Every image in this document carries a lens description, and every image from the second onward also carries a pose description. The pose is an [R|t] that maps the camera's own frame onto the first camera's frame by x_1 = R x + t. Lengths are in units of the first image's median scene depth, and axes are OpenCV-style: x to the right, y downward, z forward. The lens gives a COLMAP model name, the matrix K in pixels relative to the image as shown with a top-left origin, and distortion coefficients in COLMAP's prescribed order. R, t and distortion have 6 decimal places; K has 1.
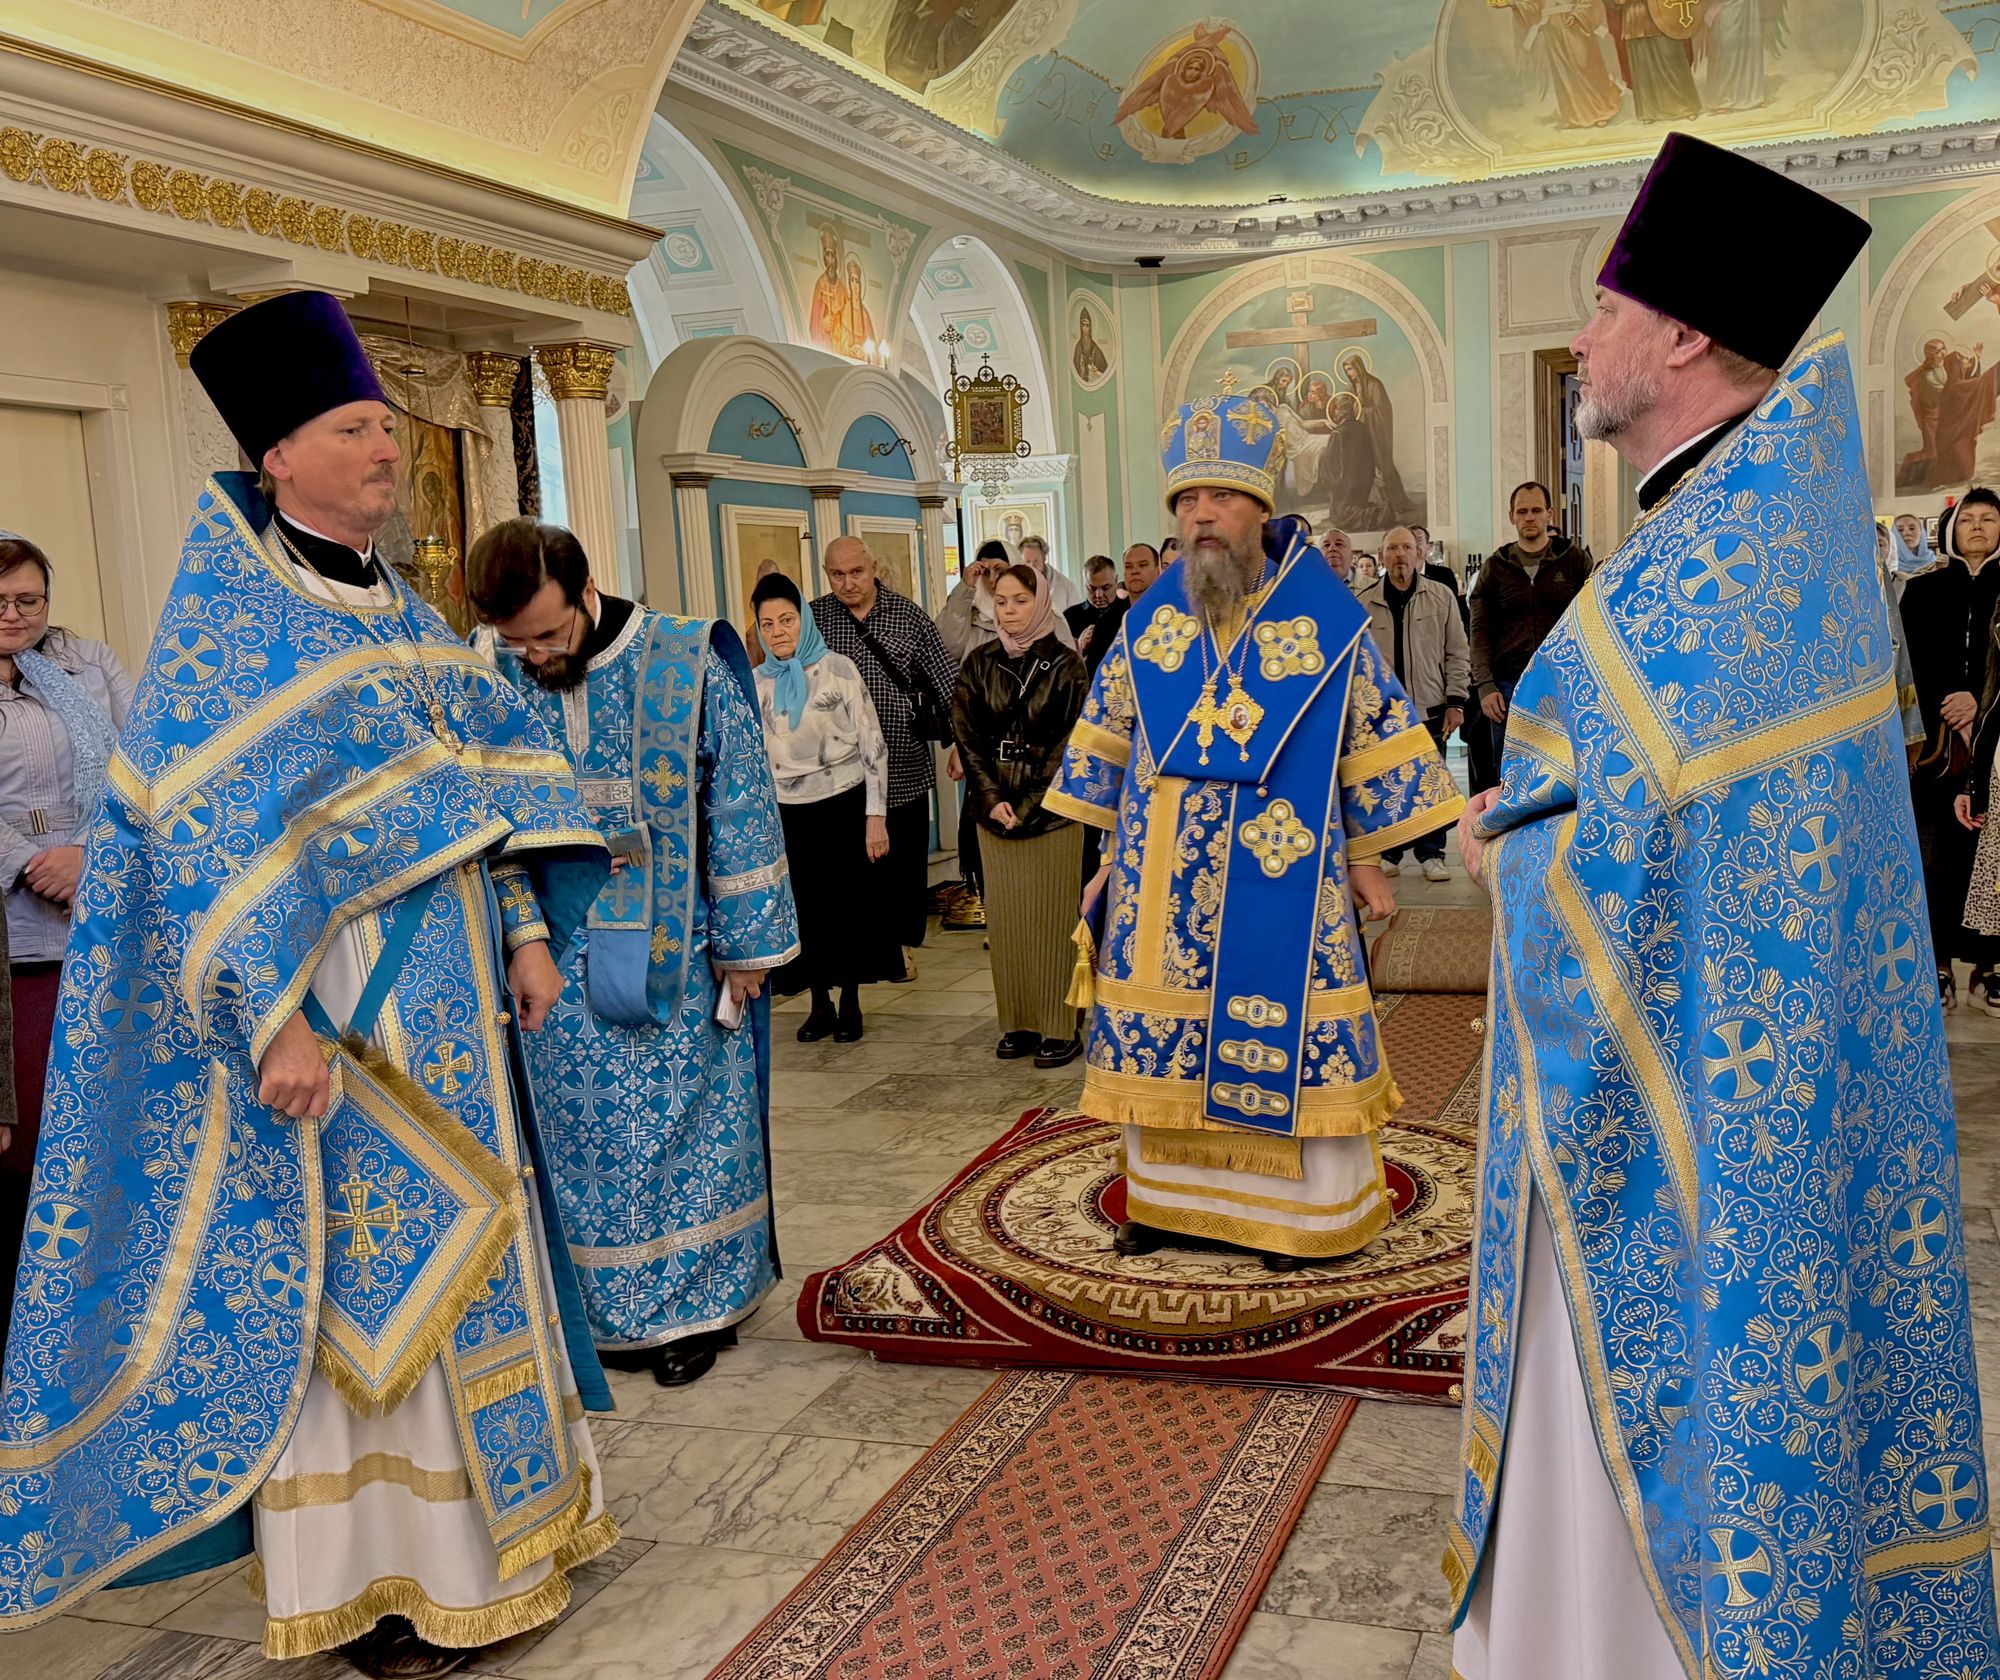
lens RADIAL K [[1987.3, 0, 1135.0], [0, 1987.3, 825.5], [0, 0, 1]] dist [0.162544, -0.370125]
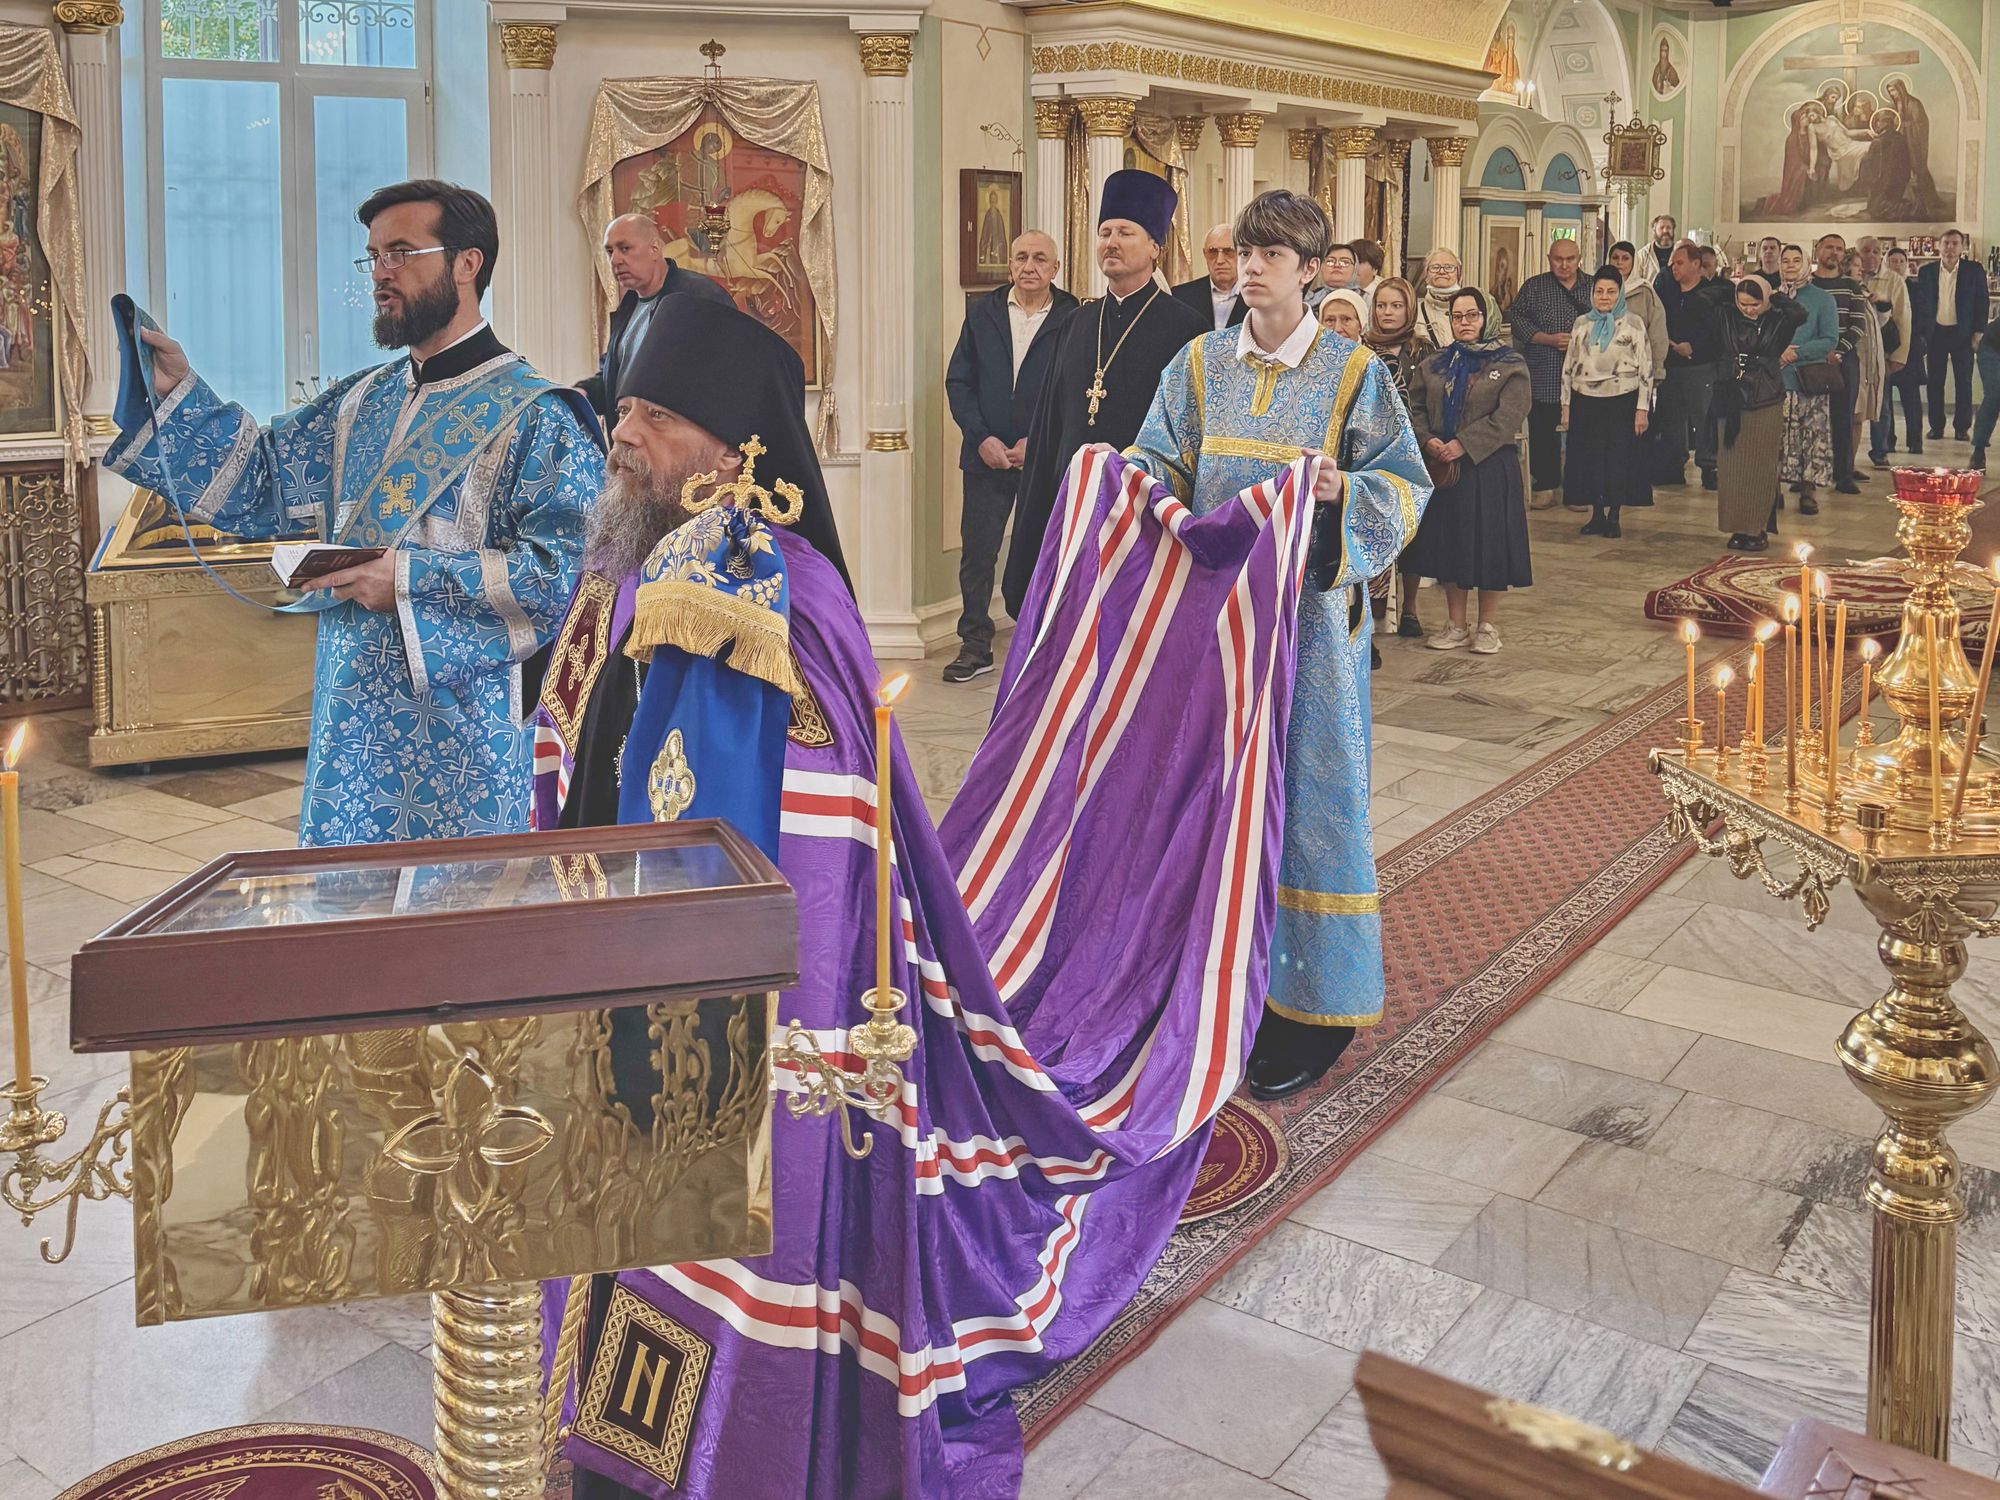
lens RADIAL K [[1891.2, 0, 1002.6], [0, 1891.2, 370.0], [0, 0, 1]] dist [0.141132, -0.259996]
pose [[0.952135, 0.067811, -0.298061, -0.085289], [-0.079872, 0.996399, -0.028459, 0.034404], [0.295058, 0.050903, 0.954123, -0.486693]]
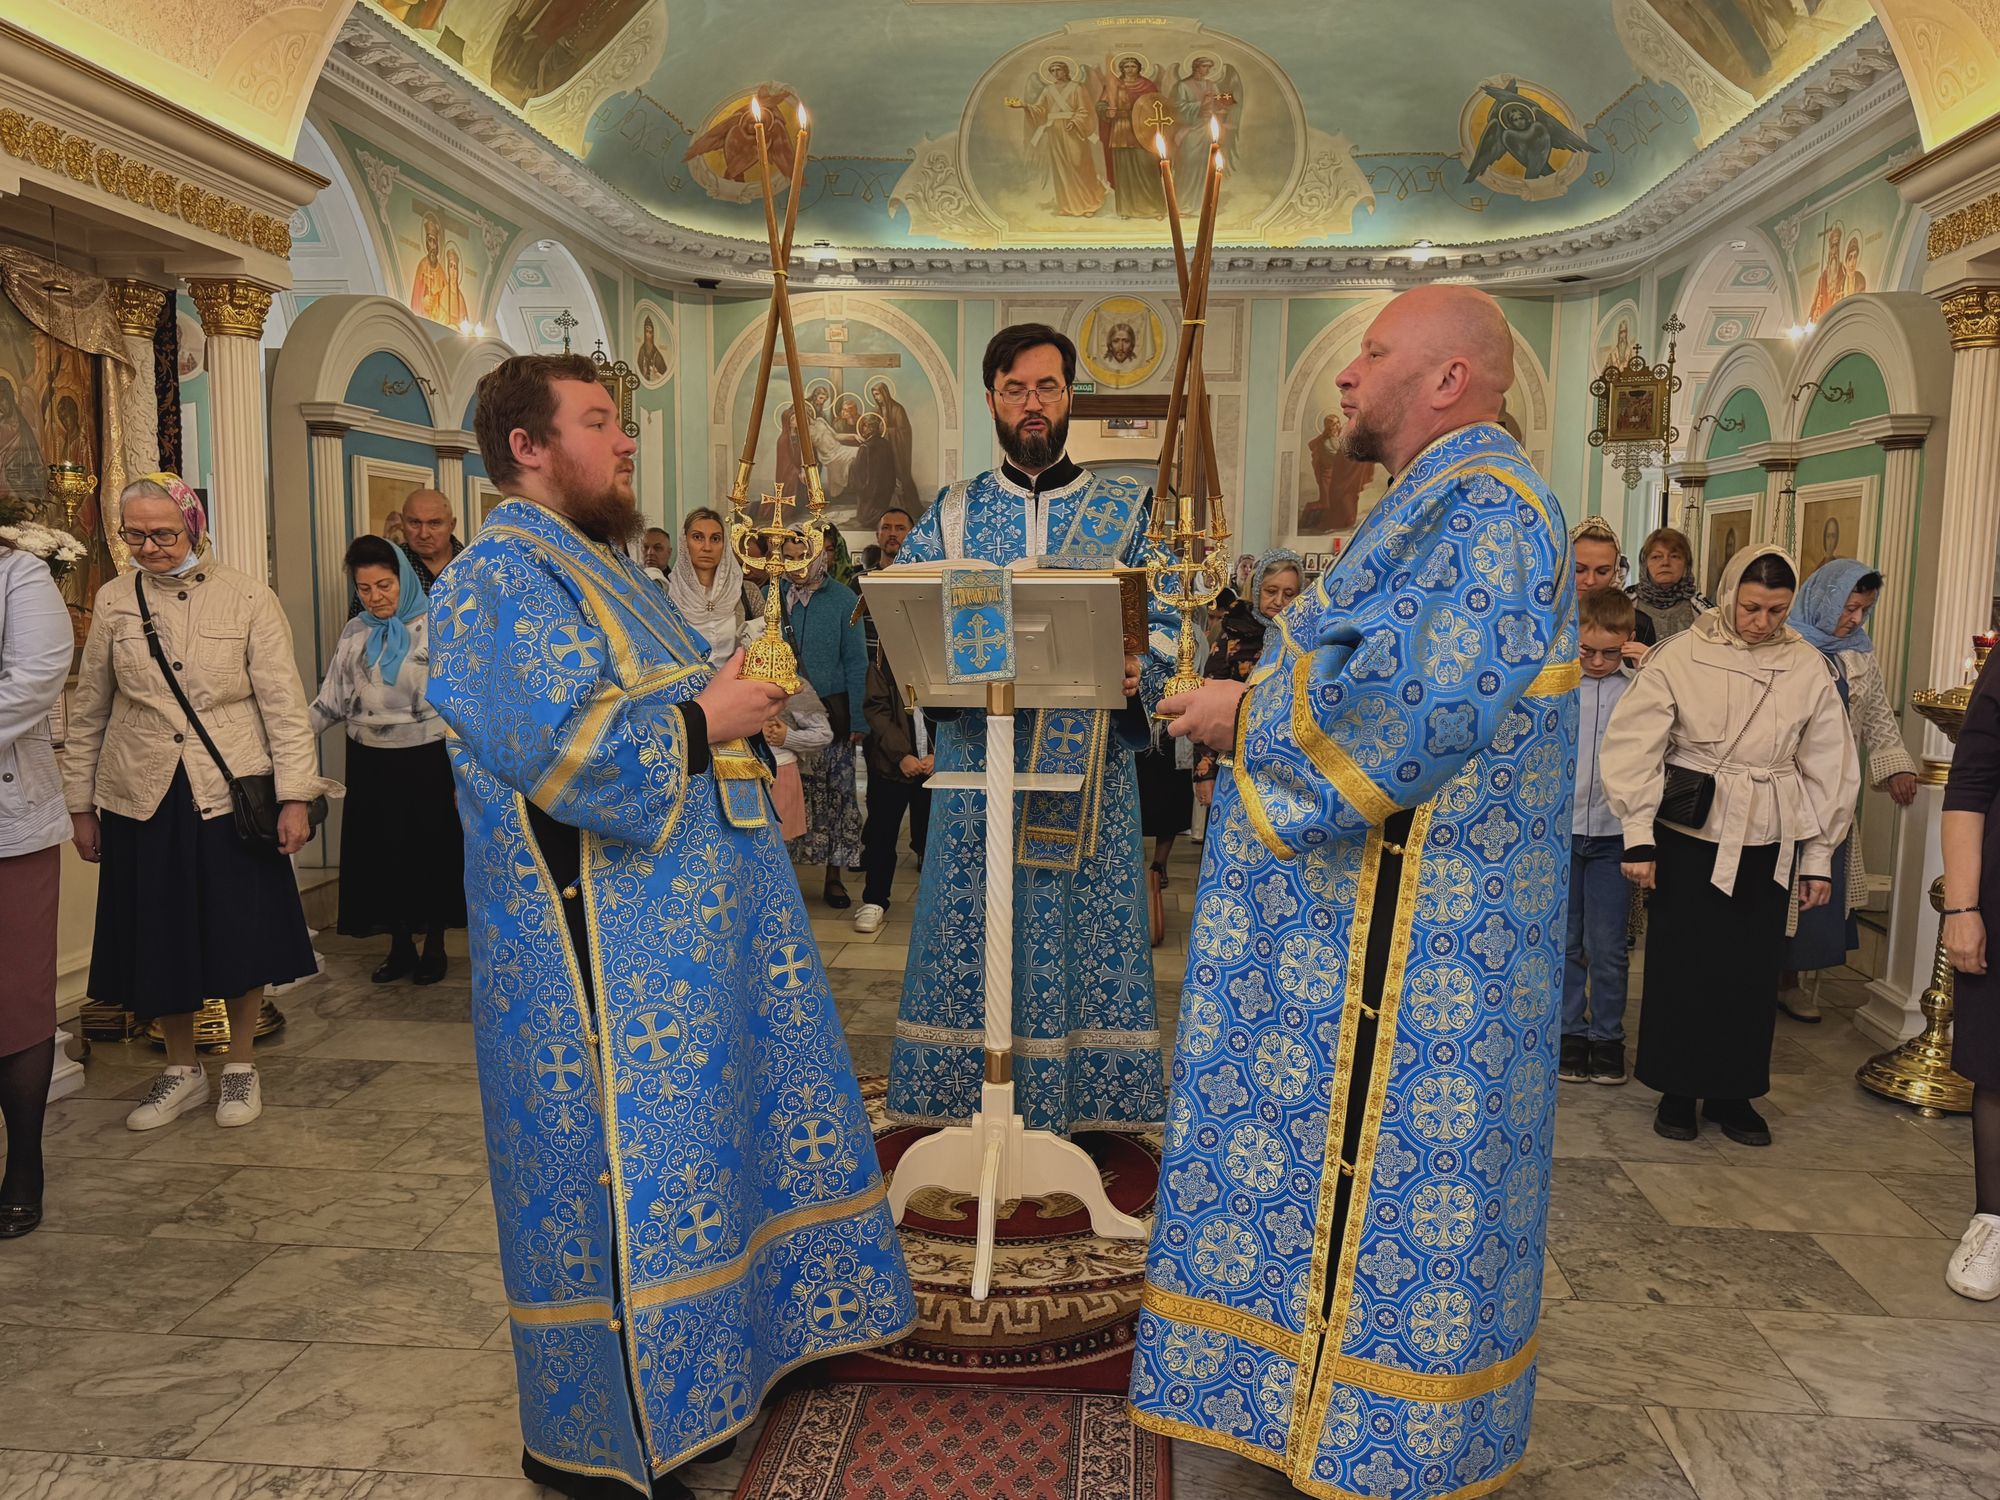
lens RADIAL K [[1591.9, 0, 1024.7], [0, 1591.9, 777.3], [0, 0, 1]] dist [0.100035, -0.182857]
pose [[0.969818, 0.036129, 0.241137, -0.052688], [-0.037764, 0.999284, 0.002158, -0.007421], [-0.240886, -0.011199, 0.970489, 0.087044]]
